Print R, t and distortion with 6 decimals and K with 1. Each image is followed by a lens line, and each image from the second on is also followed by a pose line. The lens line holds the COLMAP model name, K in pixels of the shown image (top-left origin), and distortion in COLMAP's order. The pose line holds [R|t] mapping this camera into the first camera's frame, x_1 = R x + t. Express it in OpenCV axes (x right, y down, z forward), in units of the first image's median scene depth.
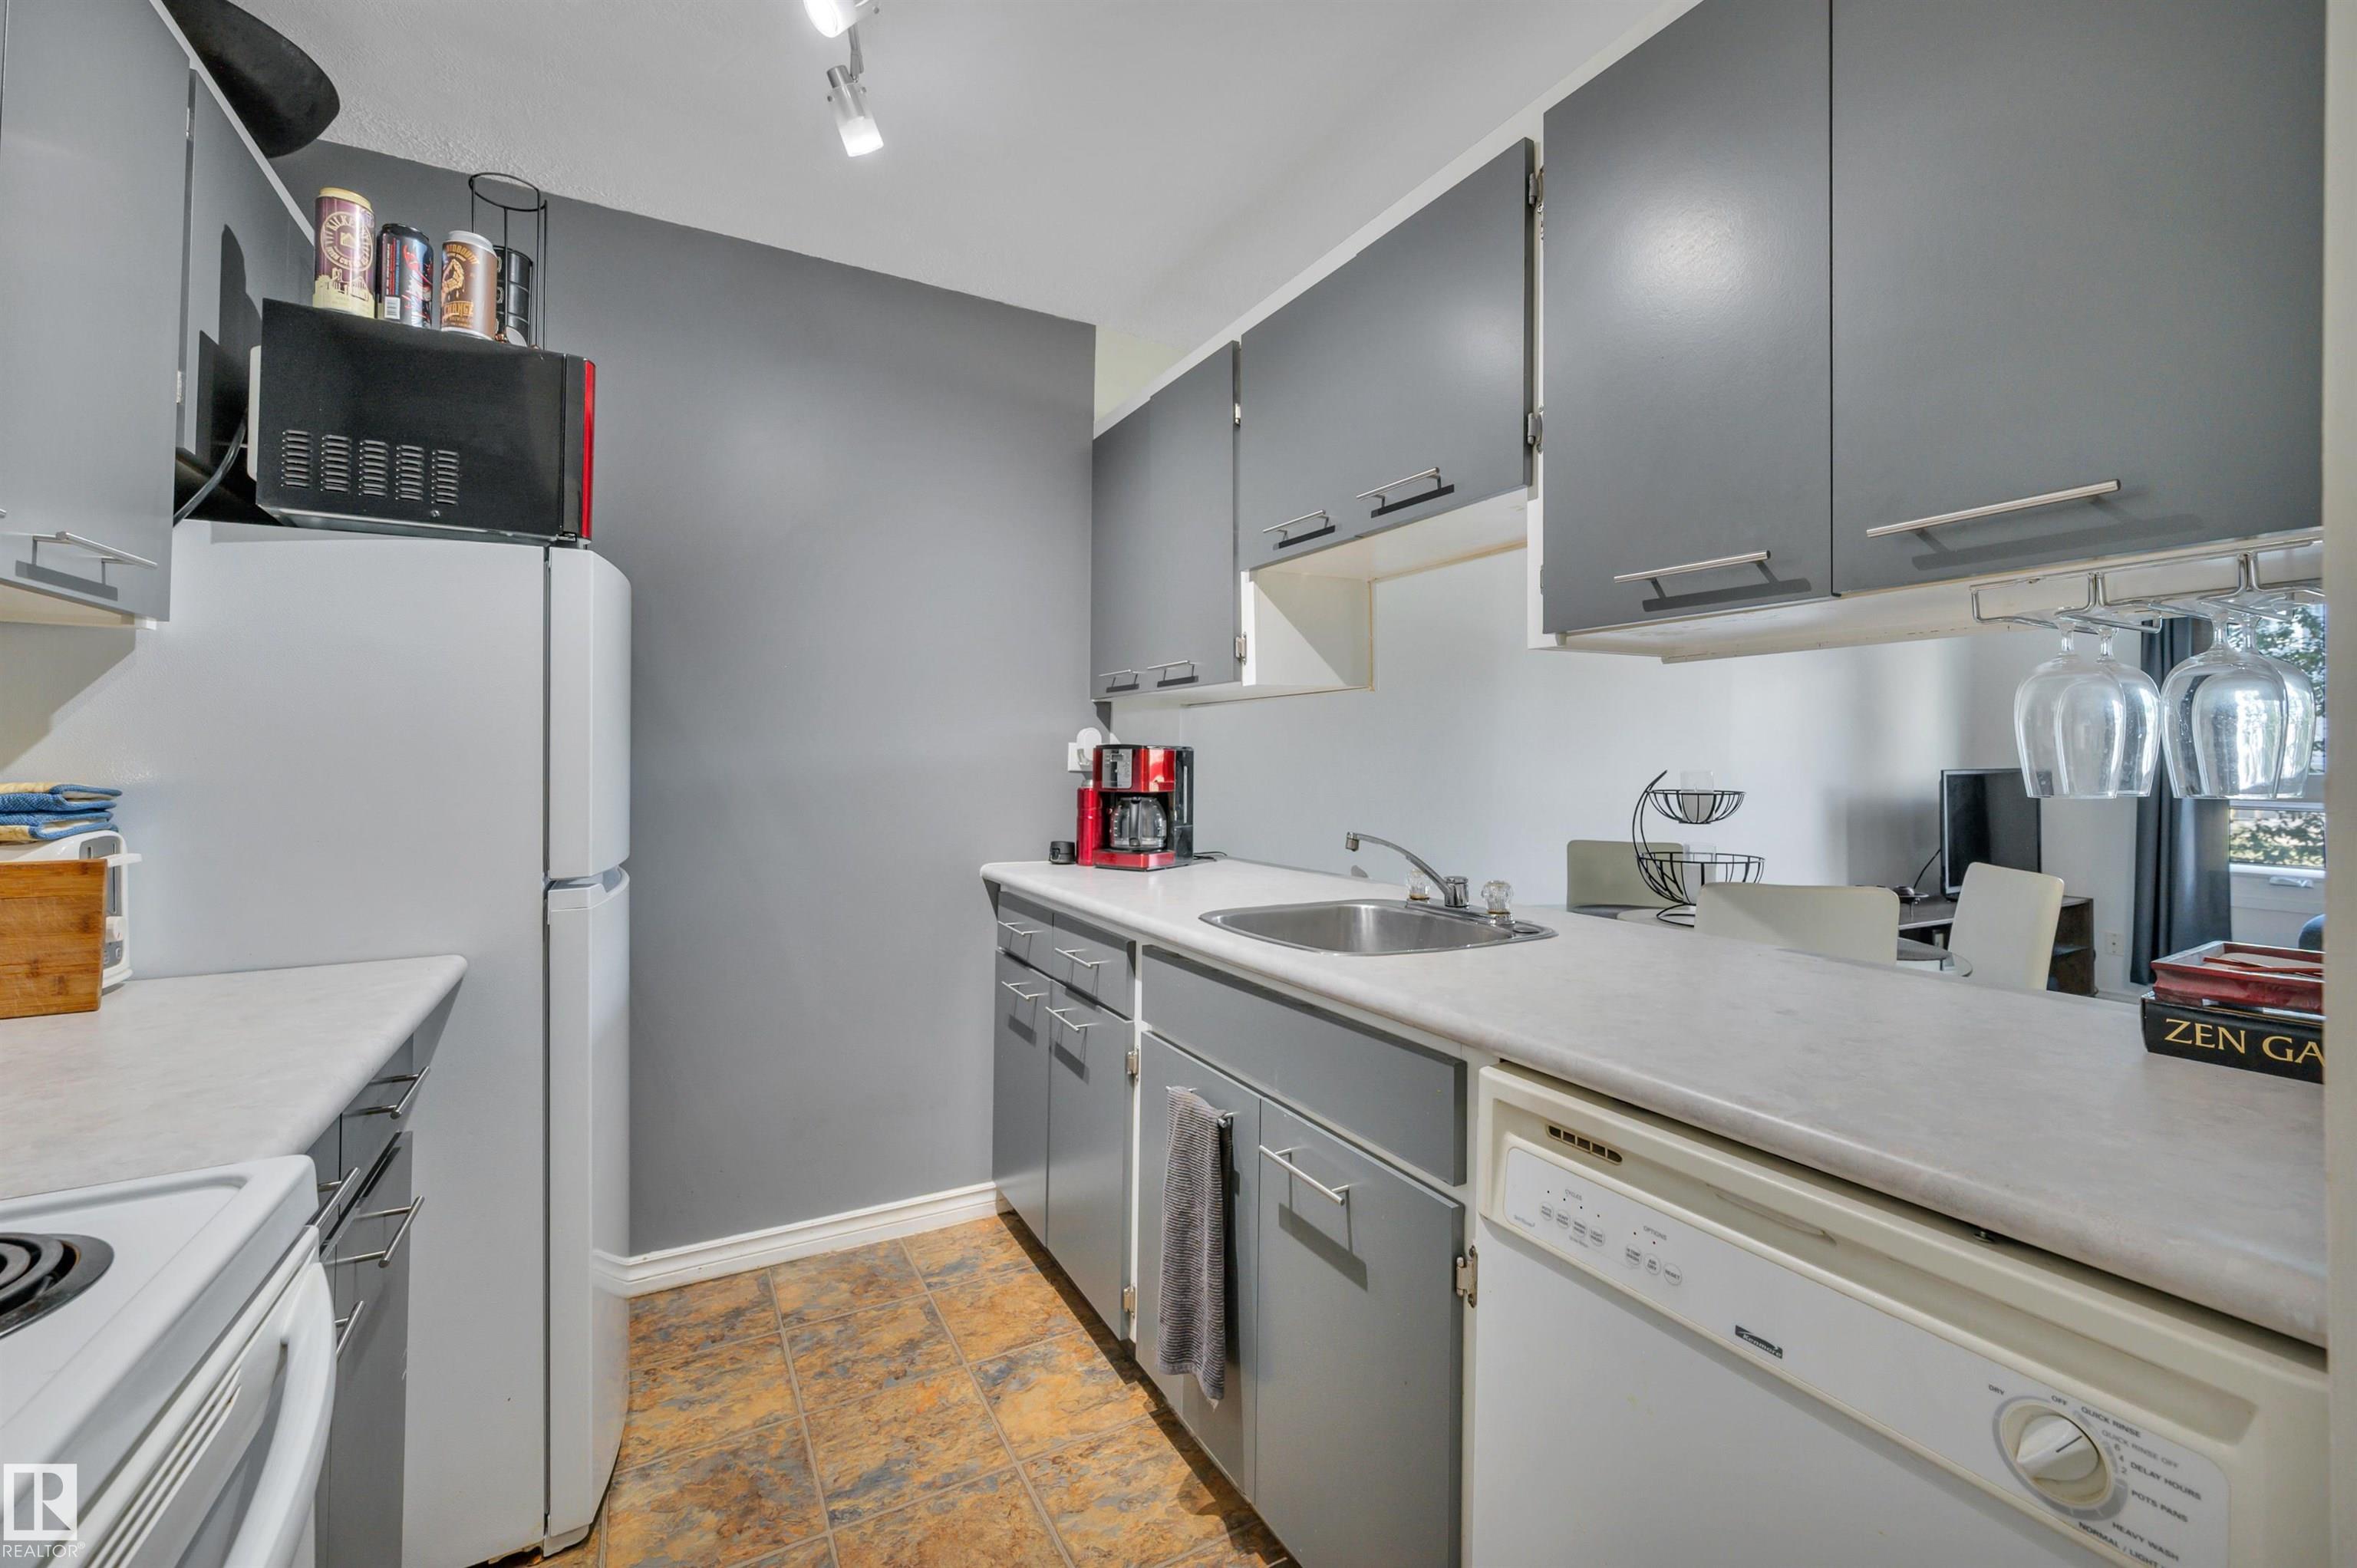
lens RADIAL K [[974.8, 0, 1183.3], [0, 974.8, 780.5], [0, 0, 1]] dist [0.000026, -0.000690]
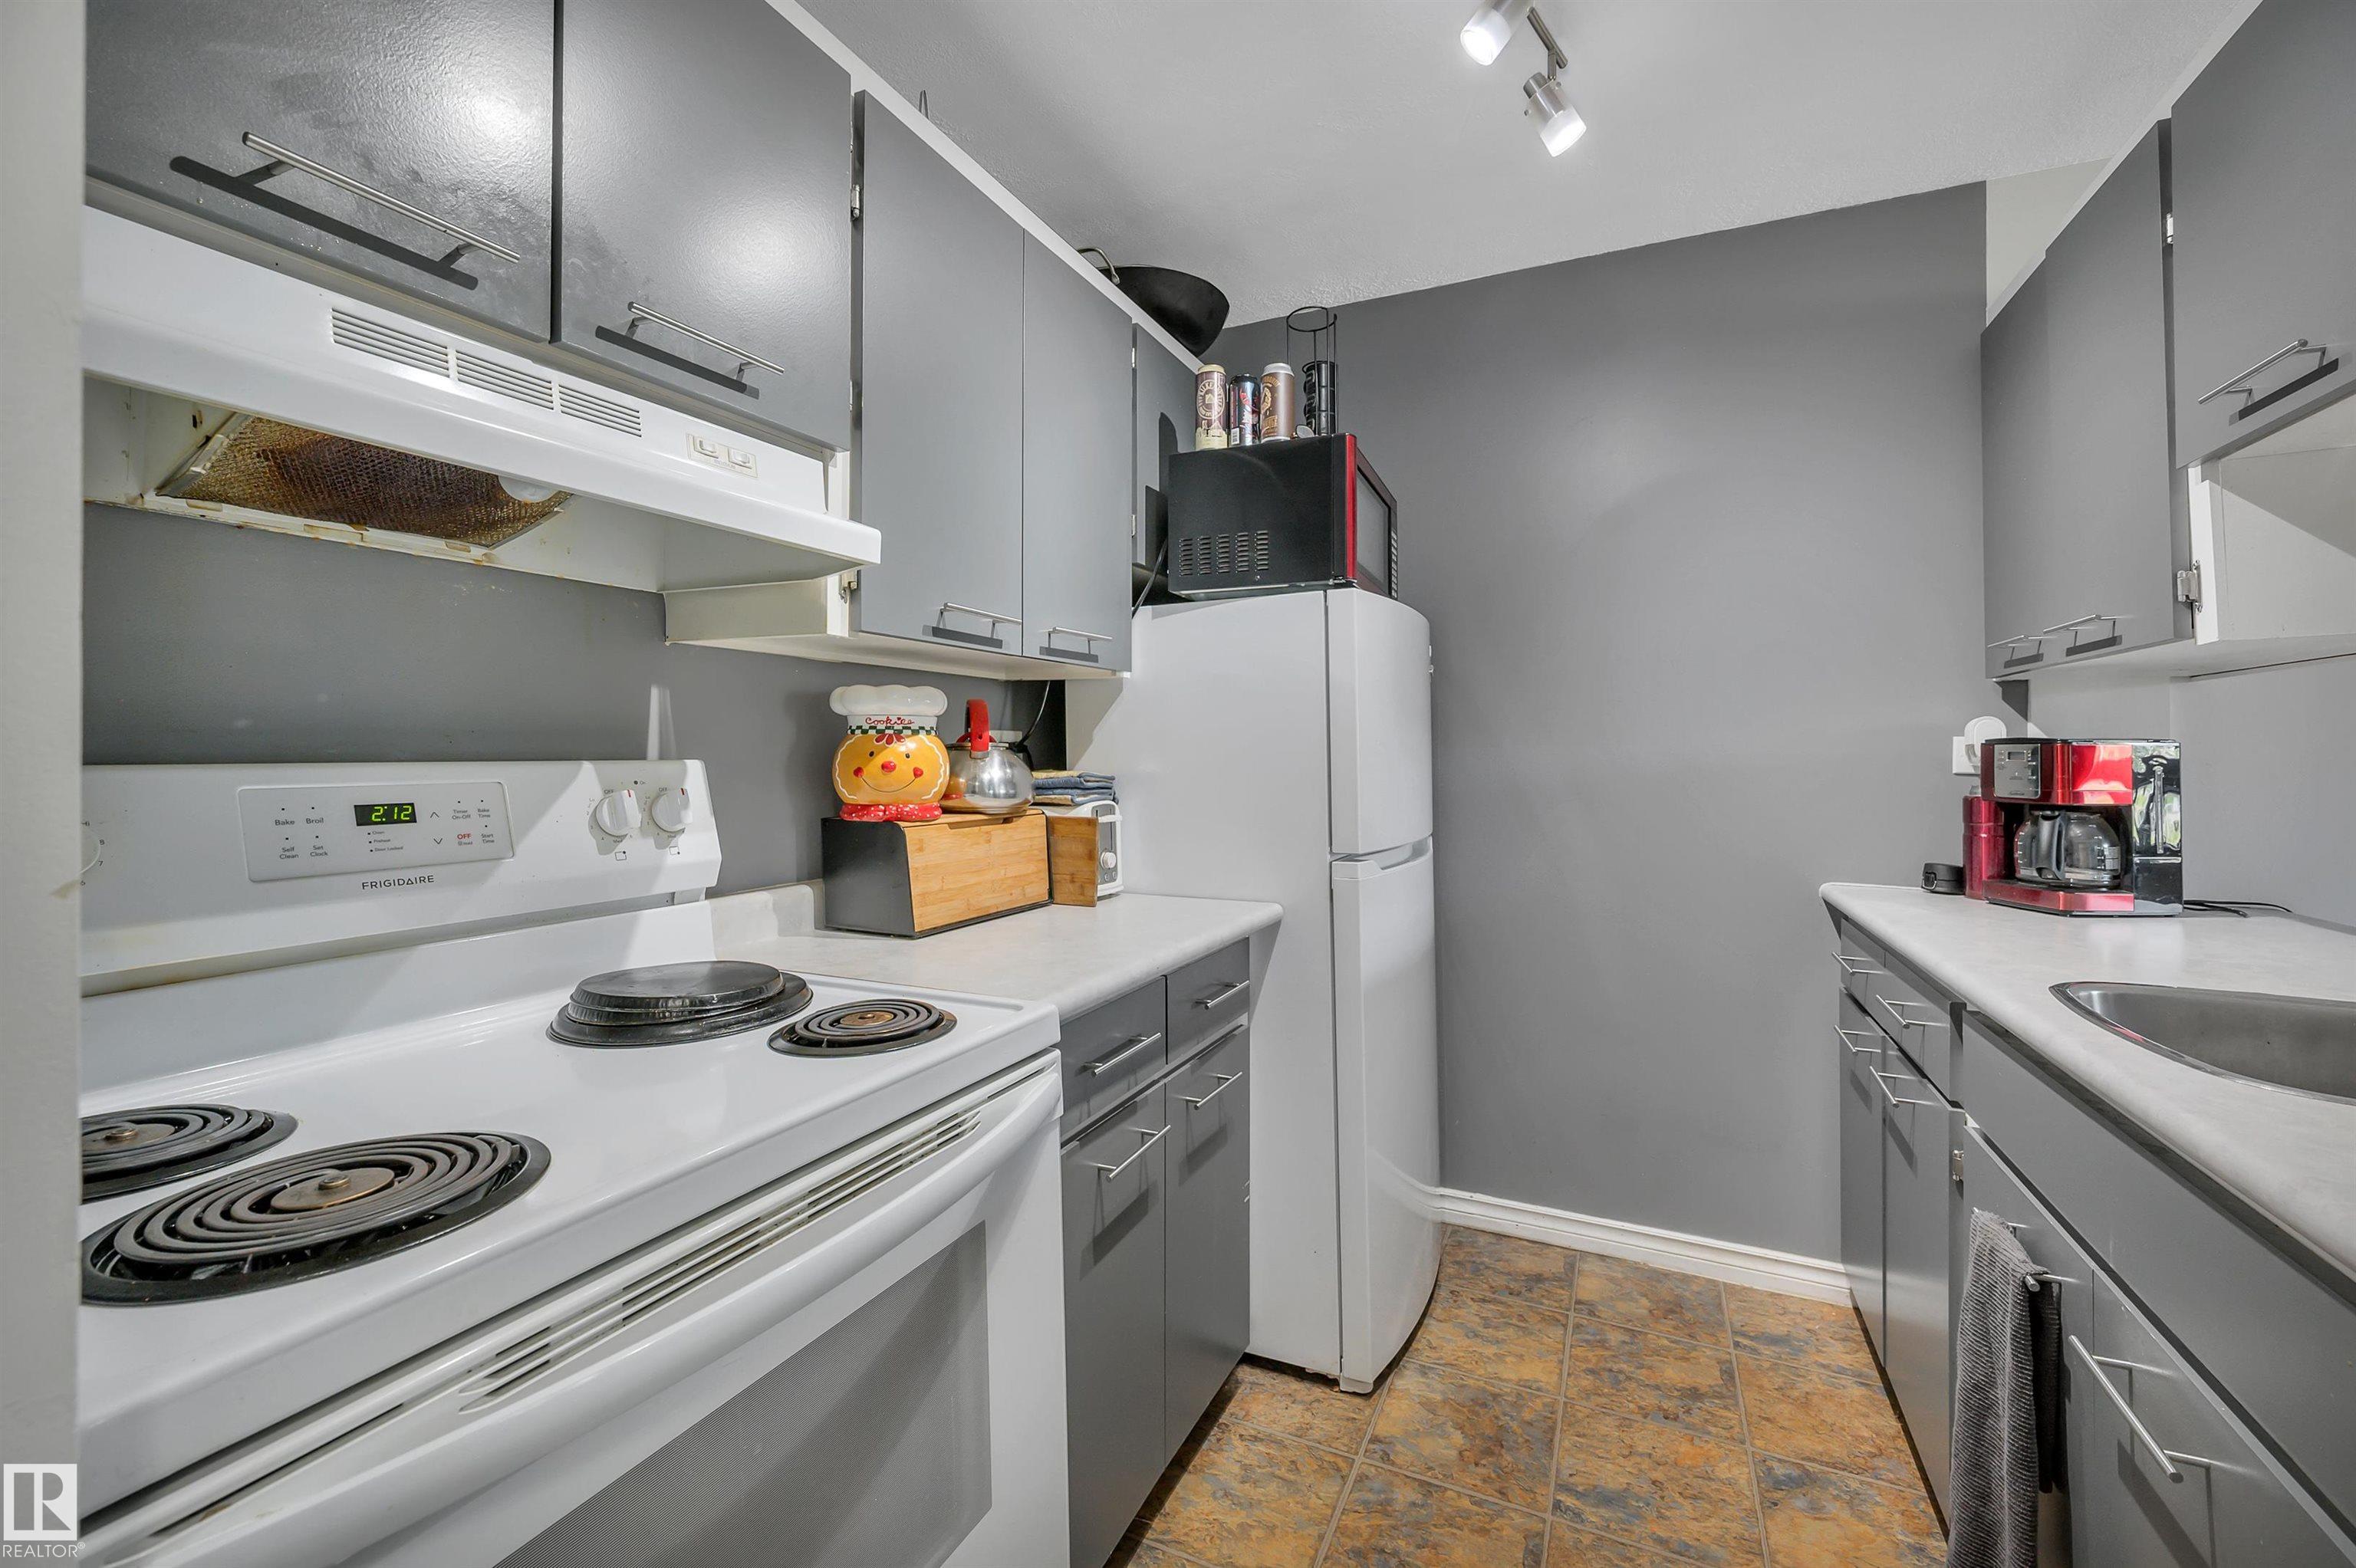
lens RADIAL K [[951.8, 0, 1178.0], [0, 951.8, 784.0], [0, 0, 1]] dist [-0.000107, 0.000178]
pose [[0.589950, 0.022701, -0.807121, 0.164397], [-0.018186, 0.999725, 0.014826, -0.001966], [0.807235, 0.005932, 0.590200, 0.080648]]
